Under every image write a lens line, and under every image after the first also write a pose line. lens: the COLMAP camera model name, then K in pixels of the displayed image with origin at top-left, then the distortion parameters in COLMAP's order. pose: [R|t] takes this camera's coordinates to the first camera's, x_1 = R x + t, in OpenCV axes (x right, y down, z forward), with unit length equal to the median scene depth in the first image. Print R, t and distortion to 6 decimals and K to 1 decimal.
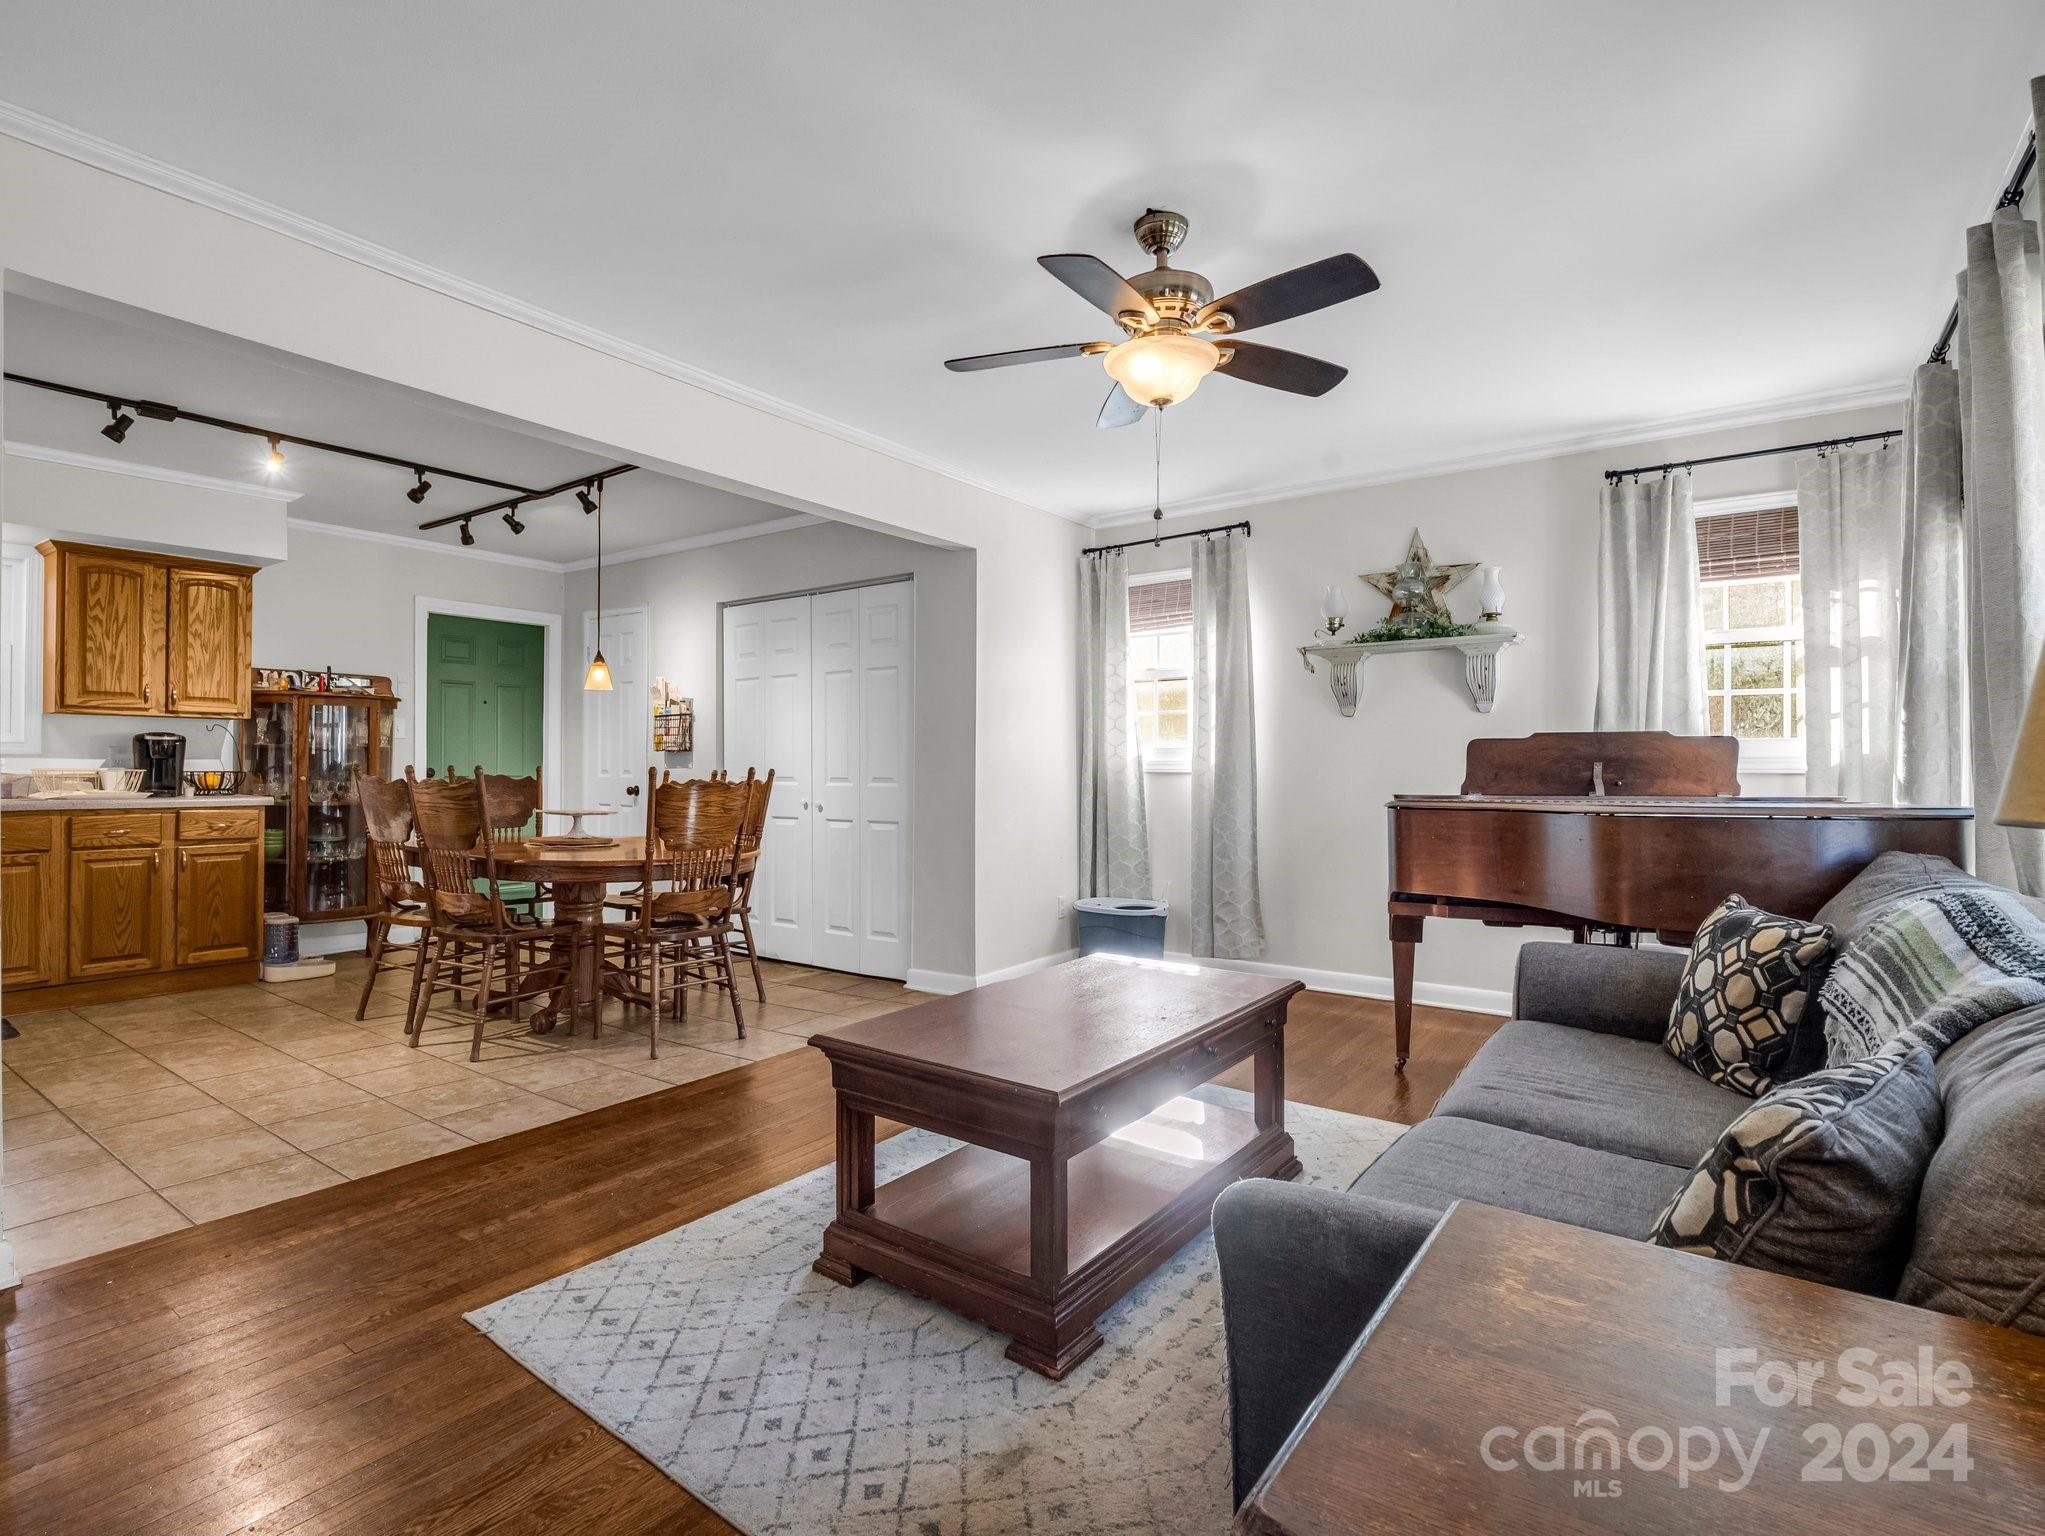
lens RADIAL K [[995.8, 0, 1022.5], [0, 995.8, 768.0], [0, 0, 1]] dist [-0.003298, -0.012226]
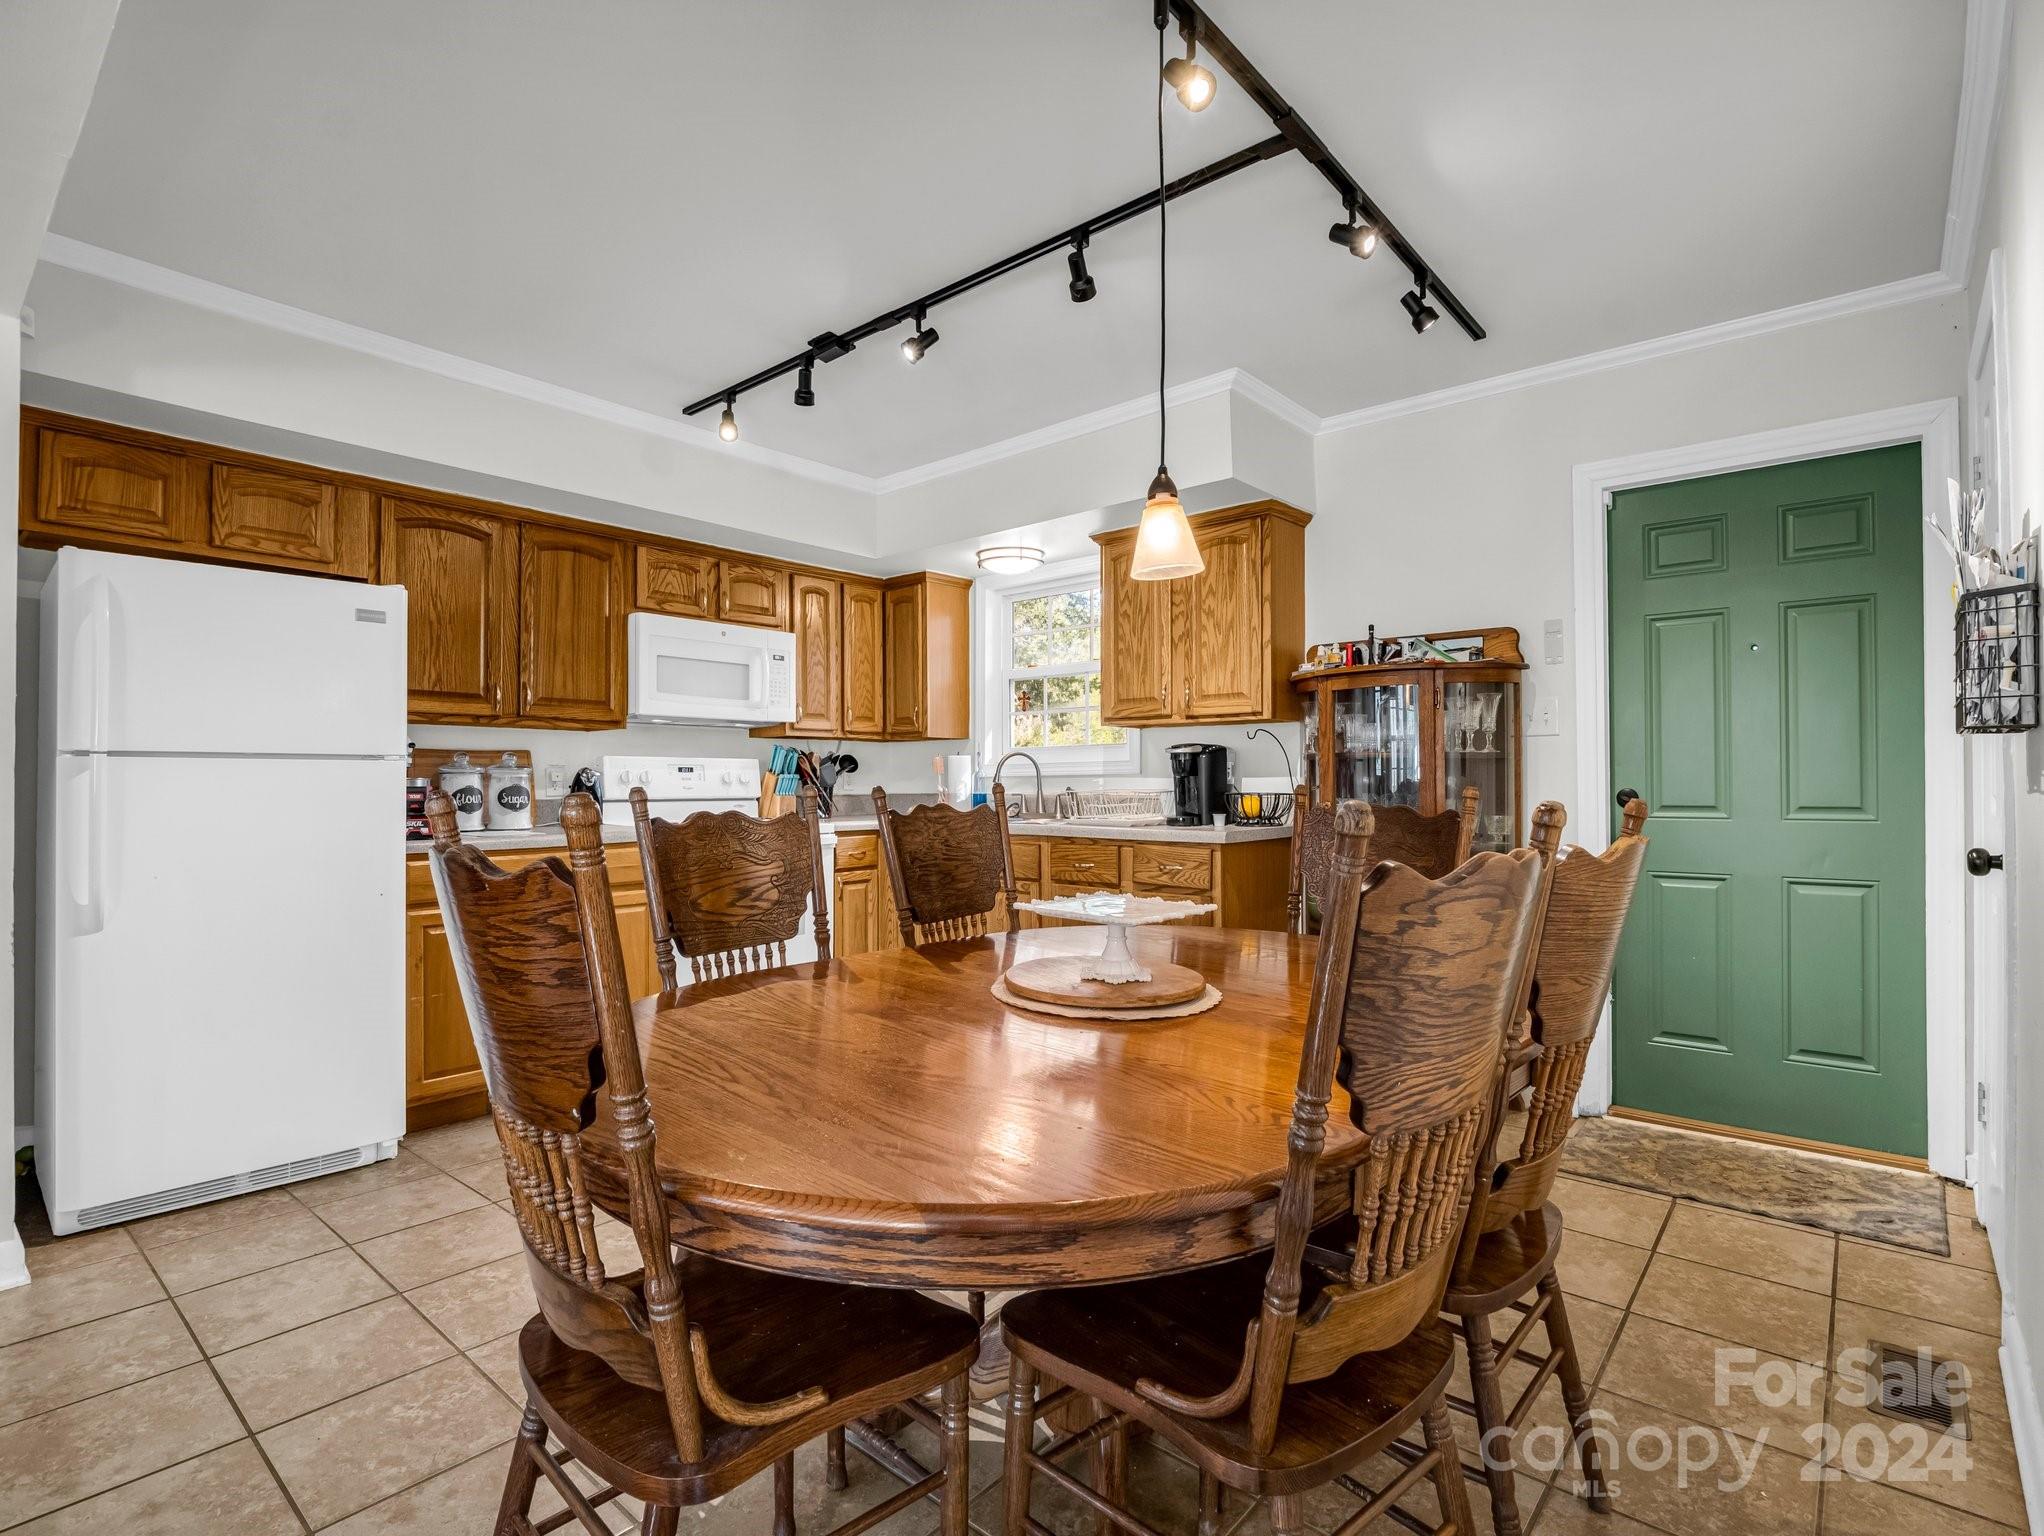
lens RADIAL K [[989.7, 0, 1012.3], [0, 989.7, 769.0], [0, 0, 1]] dist [-0.001354, 0.000231]
pose [[-0.107106, -0.016892, -0.994104, -0.068795], [-0.001677, 0.999857, -0.016809, -0.001495], [0.994246, -0.000134, -0.107119, 0.998045]]
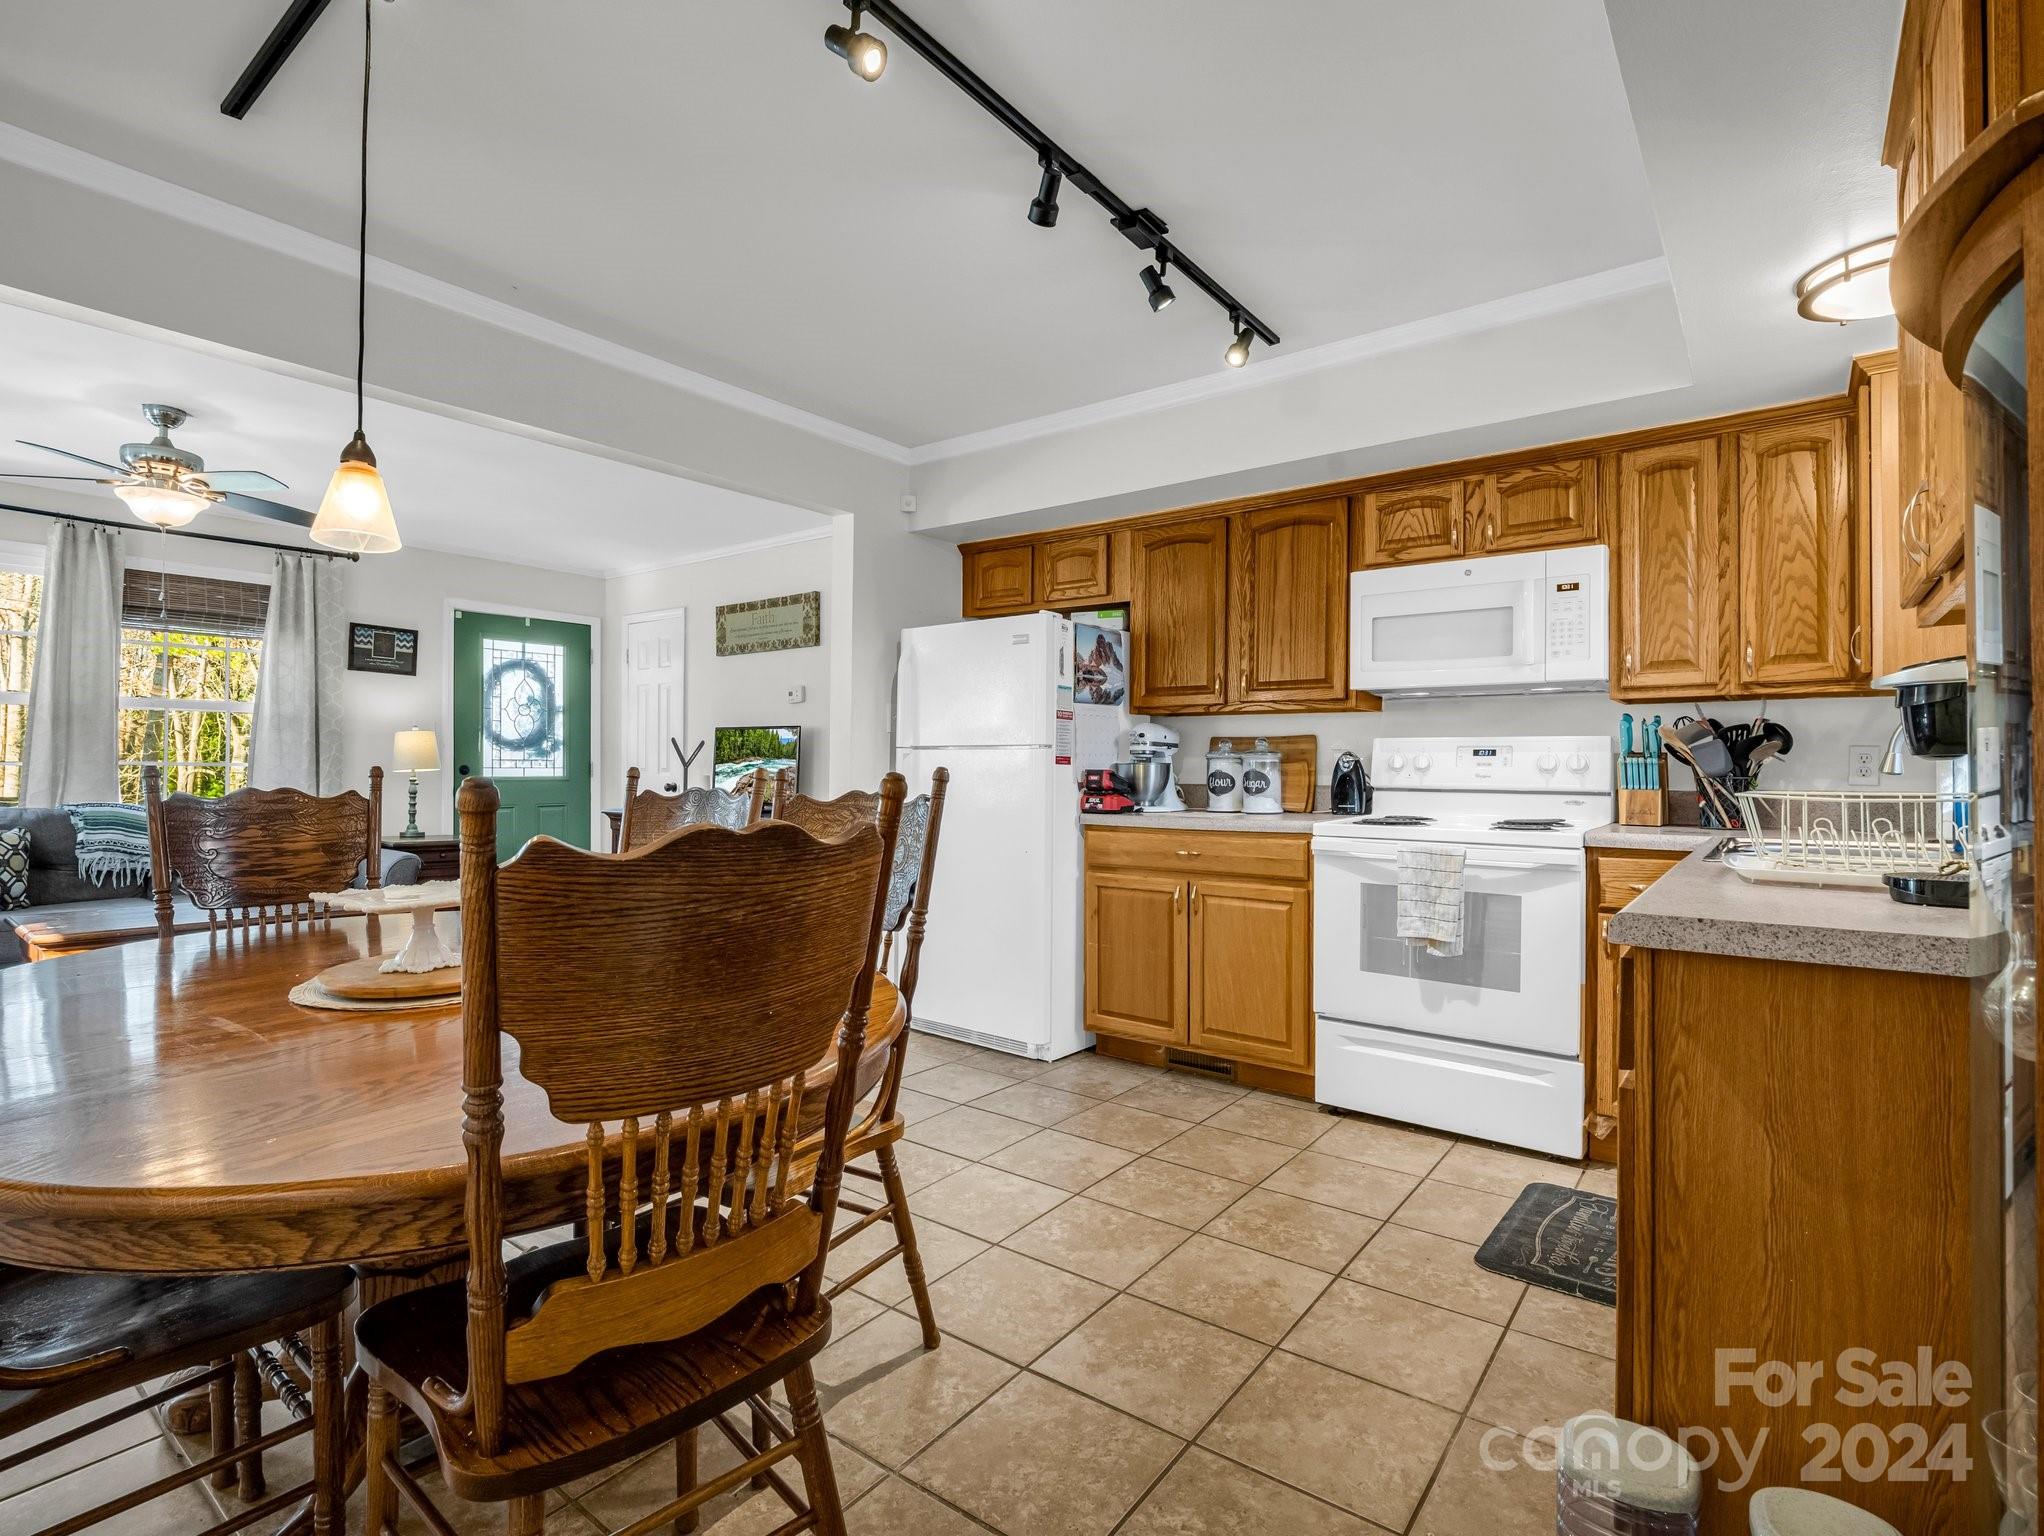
lens RADIAL K [[989.7, 0, 1012.3], [0, 989.7, 769.0], [0, 0, 1]] dist [-0.001354, 0.000231]
pose [[-0.999218, -0.008965, 0.038515, -0.673048], [-0.008780, 0.999949, 0.004949, -0.004751], [-0.038557, 0.004607, -0.999246, 1.348967]]
